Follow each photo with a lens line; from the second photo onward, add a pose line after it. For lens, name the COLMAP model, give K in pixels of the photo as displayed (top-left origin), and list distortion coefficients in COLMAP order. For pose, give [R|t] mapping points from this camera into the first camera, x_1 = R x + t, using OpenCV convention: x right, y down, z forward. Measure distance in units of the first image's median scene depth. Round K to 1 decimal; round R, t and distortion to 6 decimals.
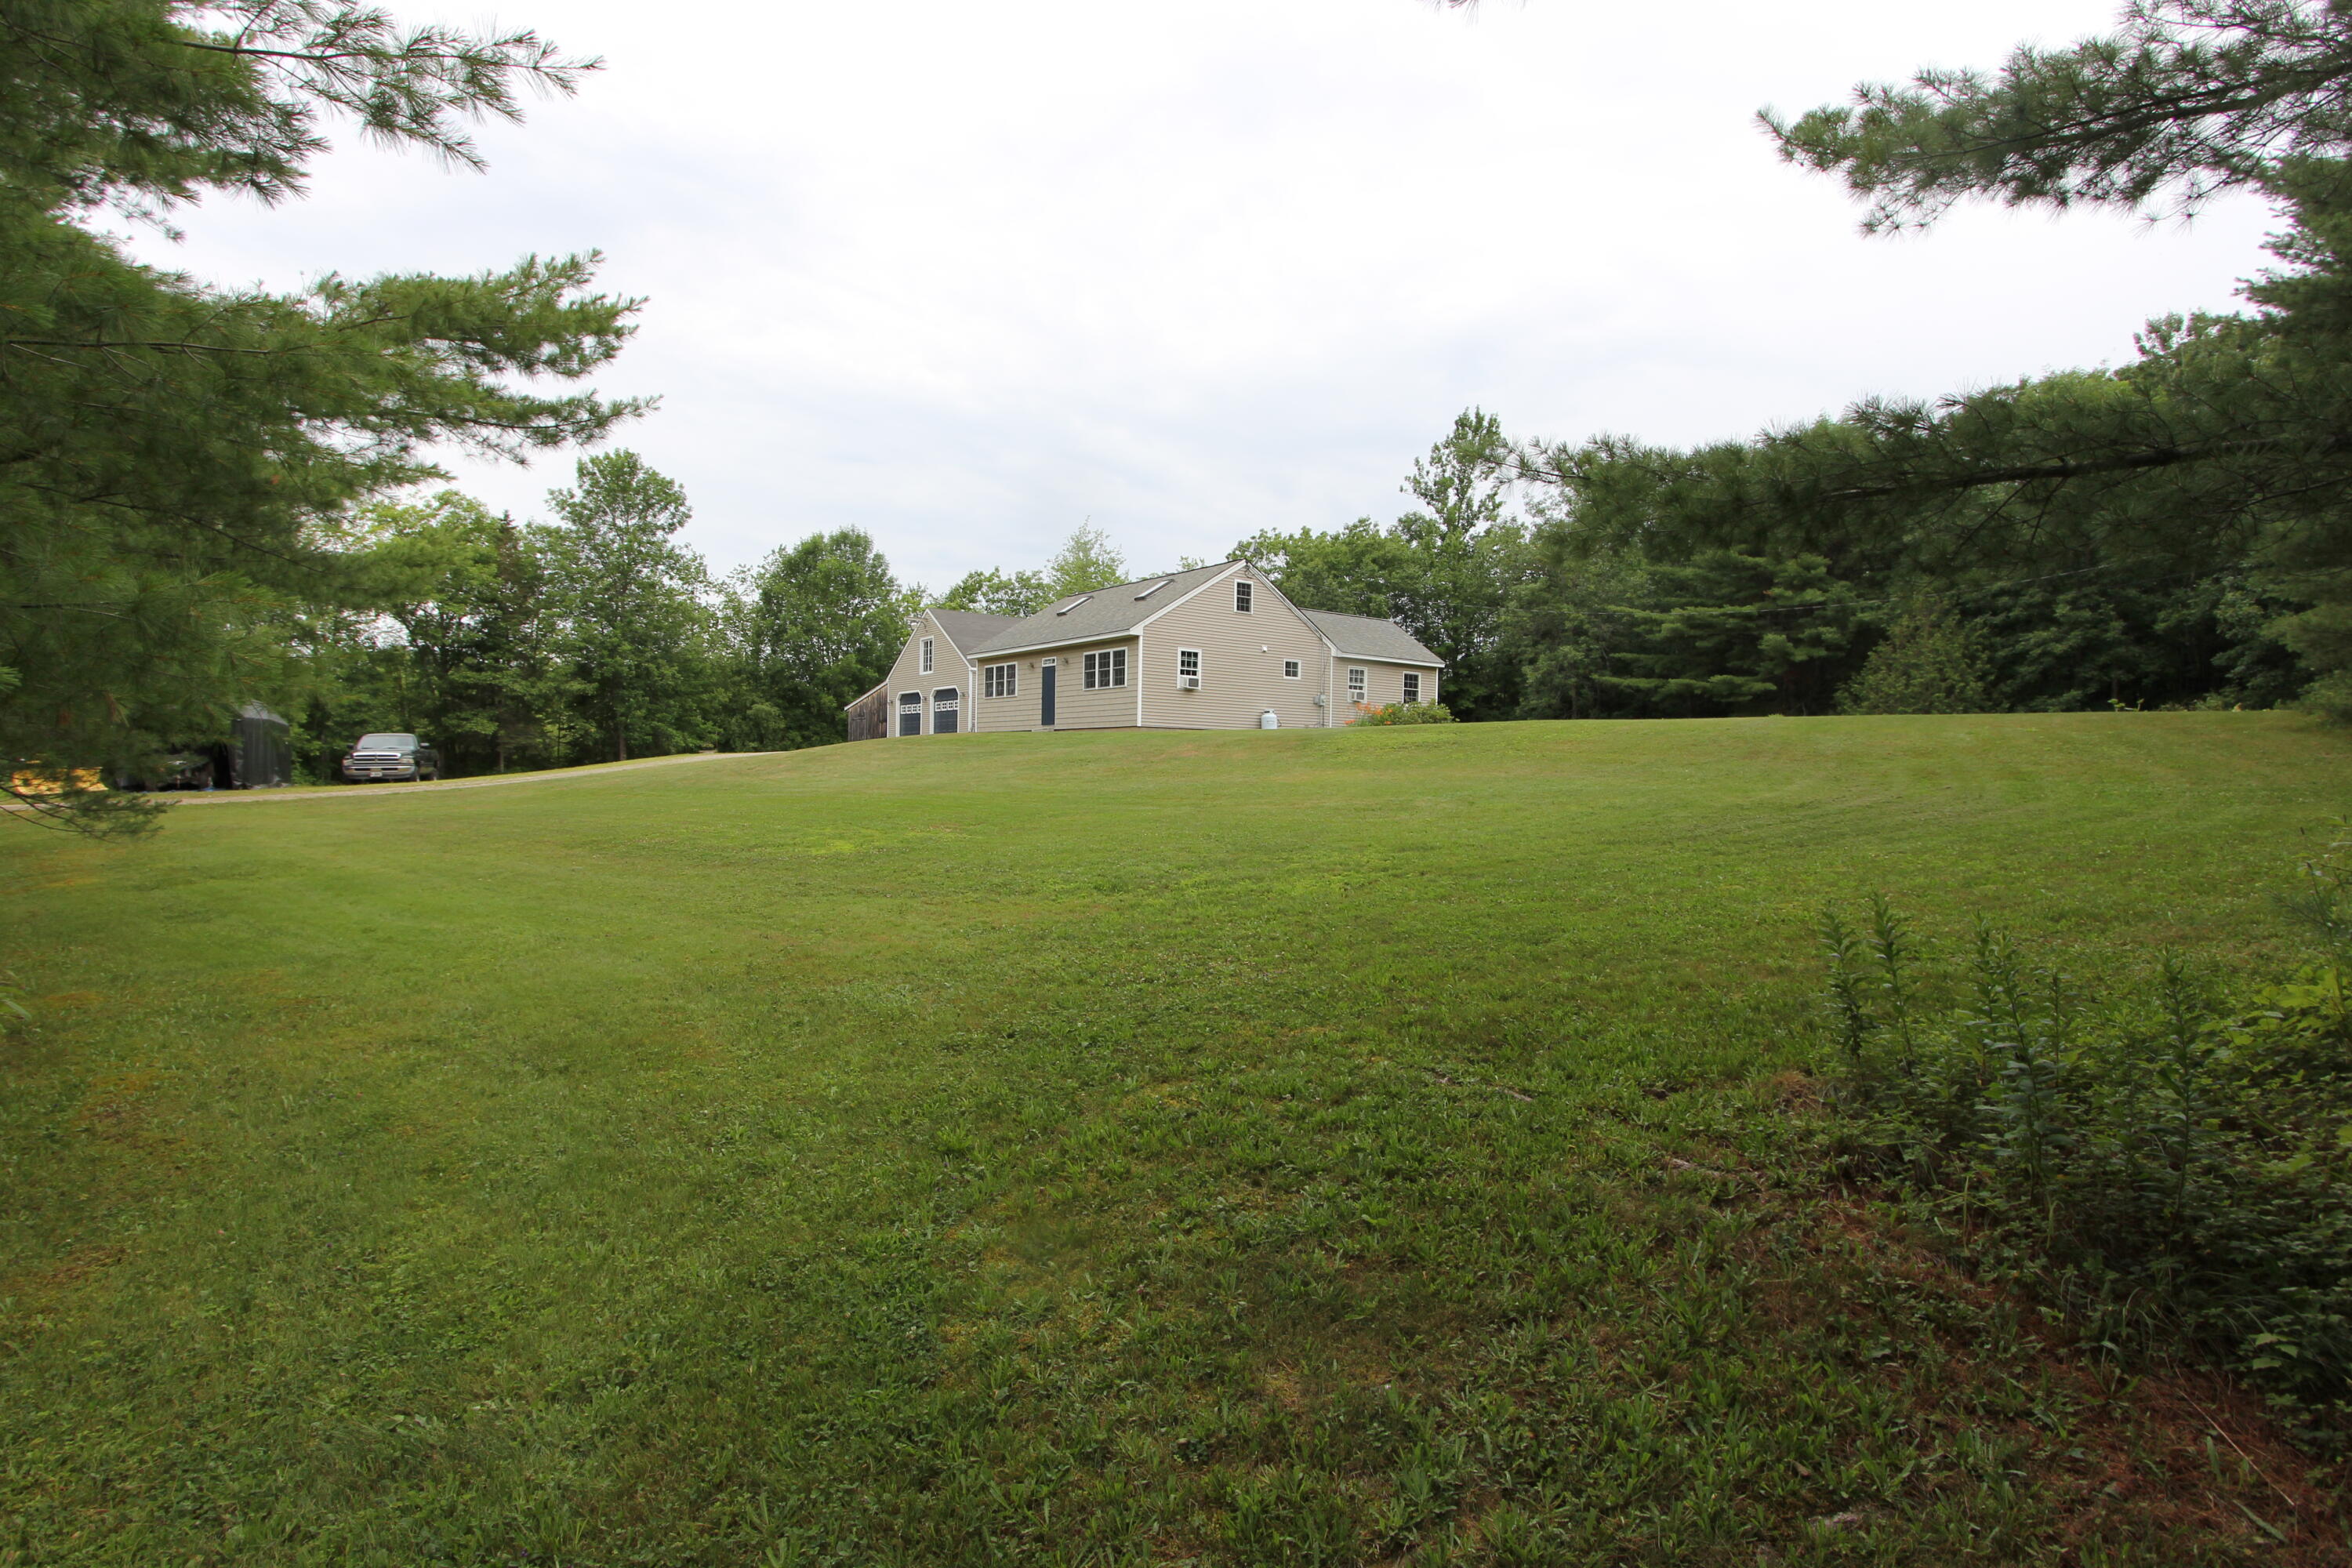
lens RADIAL K [[1150.0, 0, 1167.9], [0, 1150.0, 786.4], [0, 0, 1]] dist [-0.017072, 0.000022]
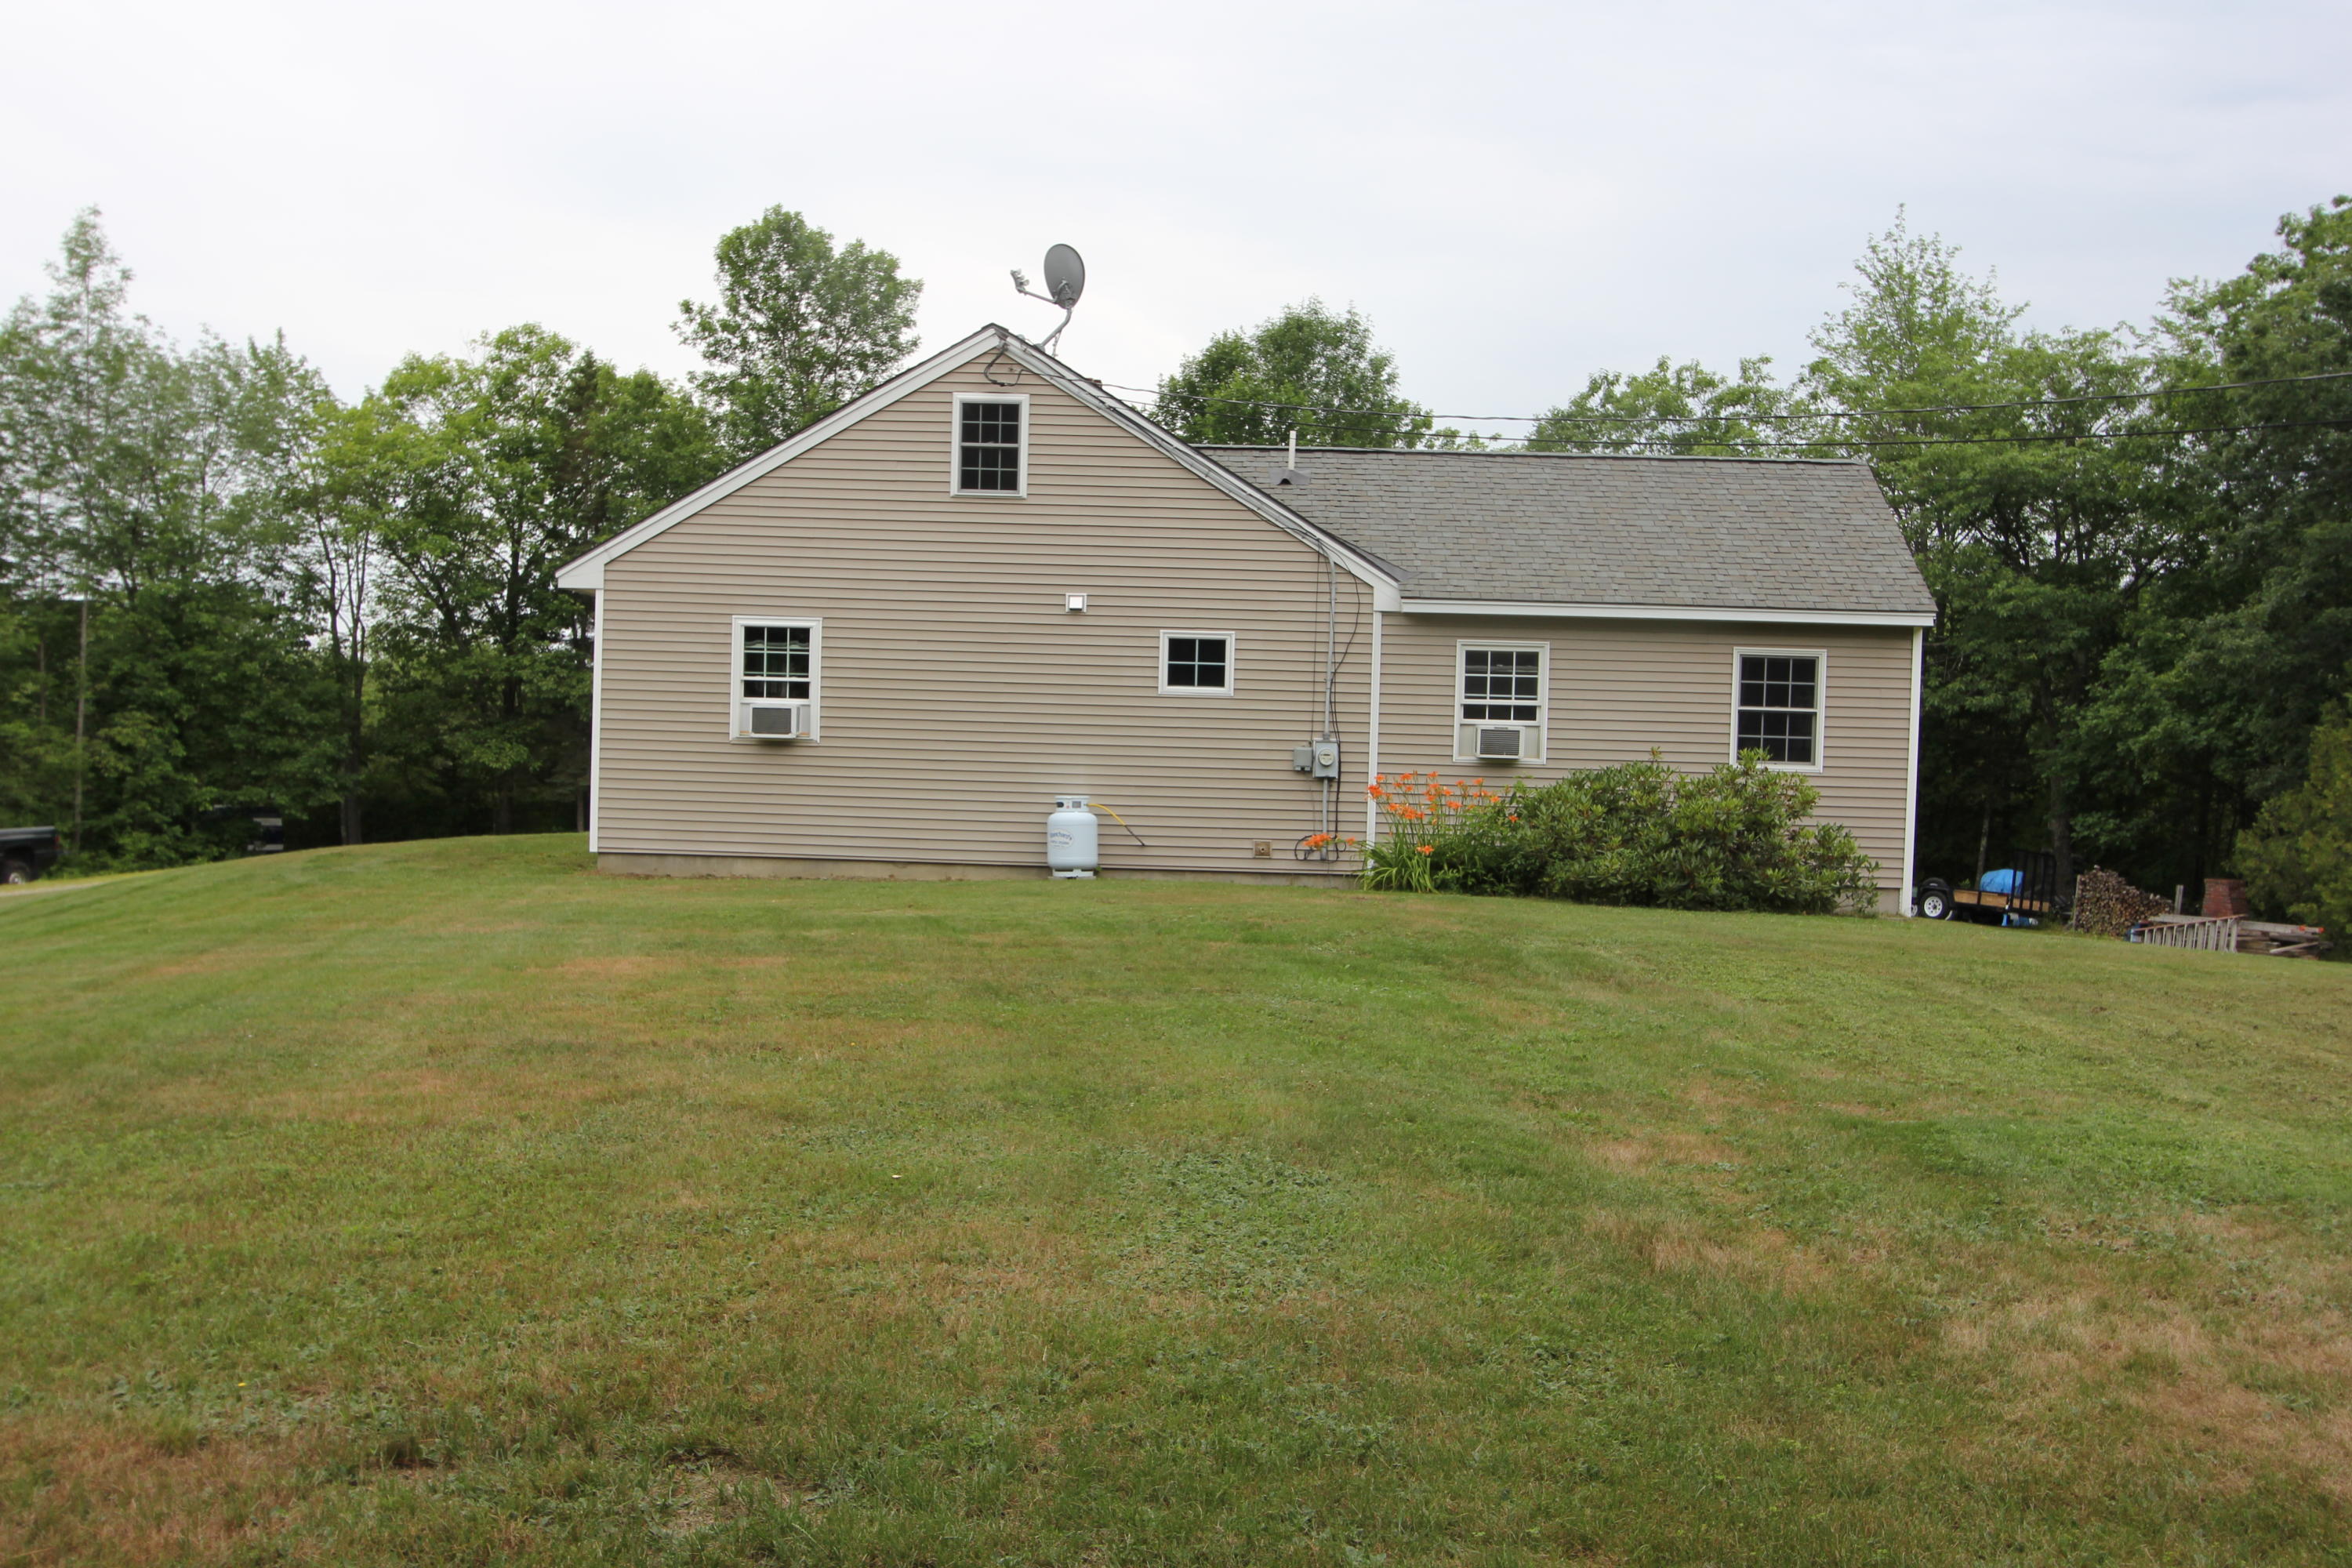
lens RADIAL K [[2303.3, 0, 1176.0], [0, 2303.3, 784.0], [0, 0, 1]] dist [-0.079319, -0.000908]
pose [[0.792399, 0.016961, -0.609767, 1.103736], [-0.021834, 0.999761, -0.000565, -0.157921], [0.609612, 0.013761, 0.792580, 1.161927]]
